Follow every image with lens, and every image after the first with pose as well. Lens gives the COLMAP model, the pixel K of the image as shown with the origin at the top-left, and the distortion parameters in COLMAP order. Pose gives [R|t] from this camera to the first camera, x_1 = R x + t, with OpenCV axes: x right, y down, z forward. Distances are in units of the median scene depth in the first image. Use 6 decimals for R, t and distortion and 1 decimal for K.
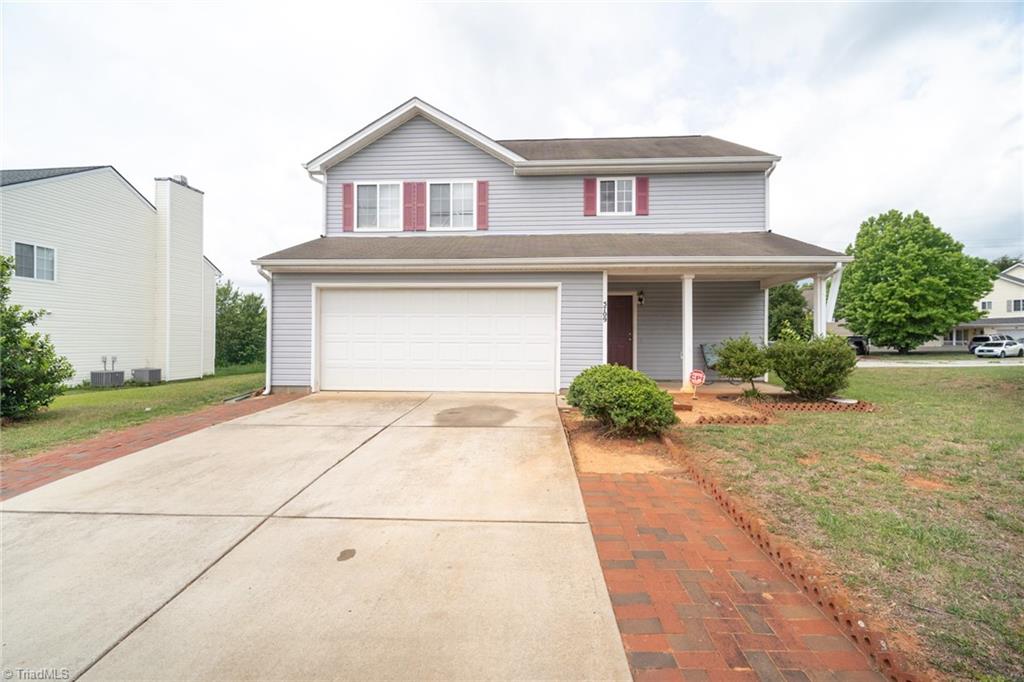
lens RADIAL K [[440.3, 0, 510.5], [0, 440.3, 336.3], [0, 0, 1]] dist [0.011844, -0.000200]
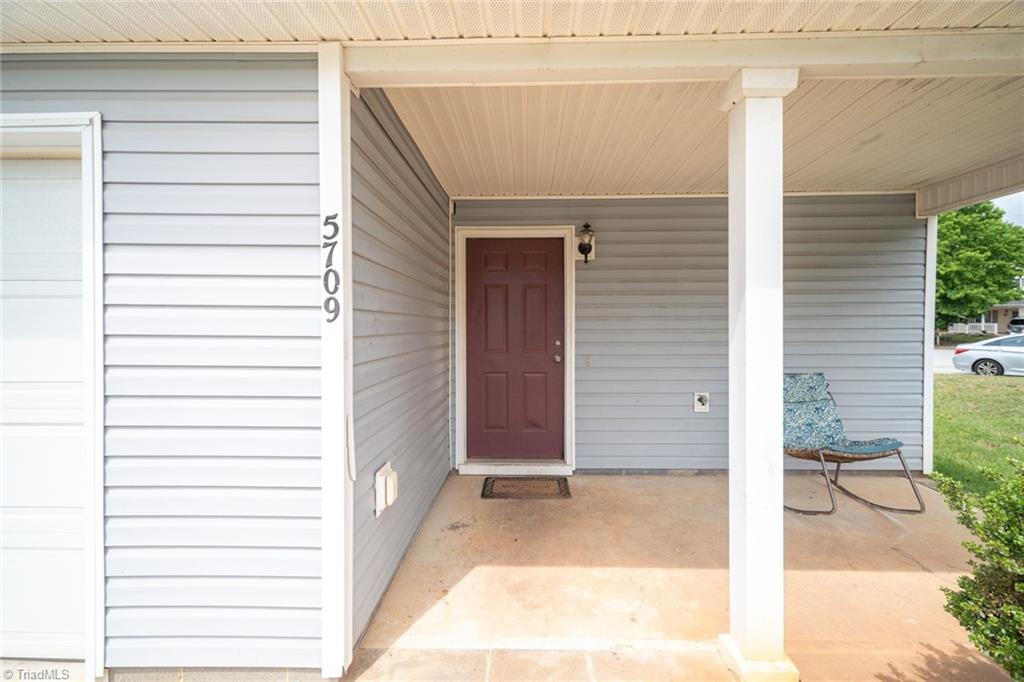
lens RADIAL K [[440.3, 0, 510.5], [0, 440.3, 336.3], [0, 0, 1]] dist [0.011844, -0.000200]
pose [[0.999762, -0.013038, 0.017464, 0.214081], [0.012480, 0.999419, 0.031702, -0.021816], [-0.017867, -0.031477, 0.999345, 0.601701]]
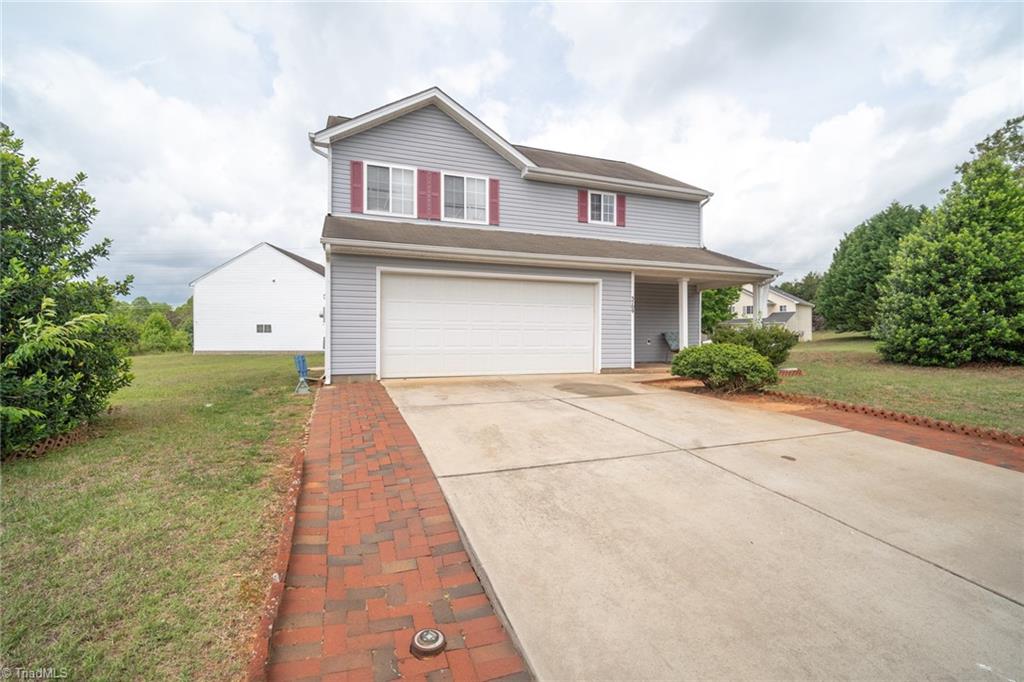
lens RADIAL K [[440.3, 0, 510.5], [0, 440.3, 336.3], [0, 0, 1]] dist [0.011844, -0.000200]
pose [[0.921157, -0.000068, 0.389192, -0.441542], [-0.003872, 0.999949, 0.009338, 0.016912], [-0.389173, -0.010108, 0.921109, 0.000626]]
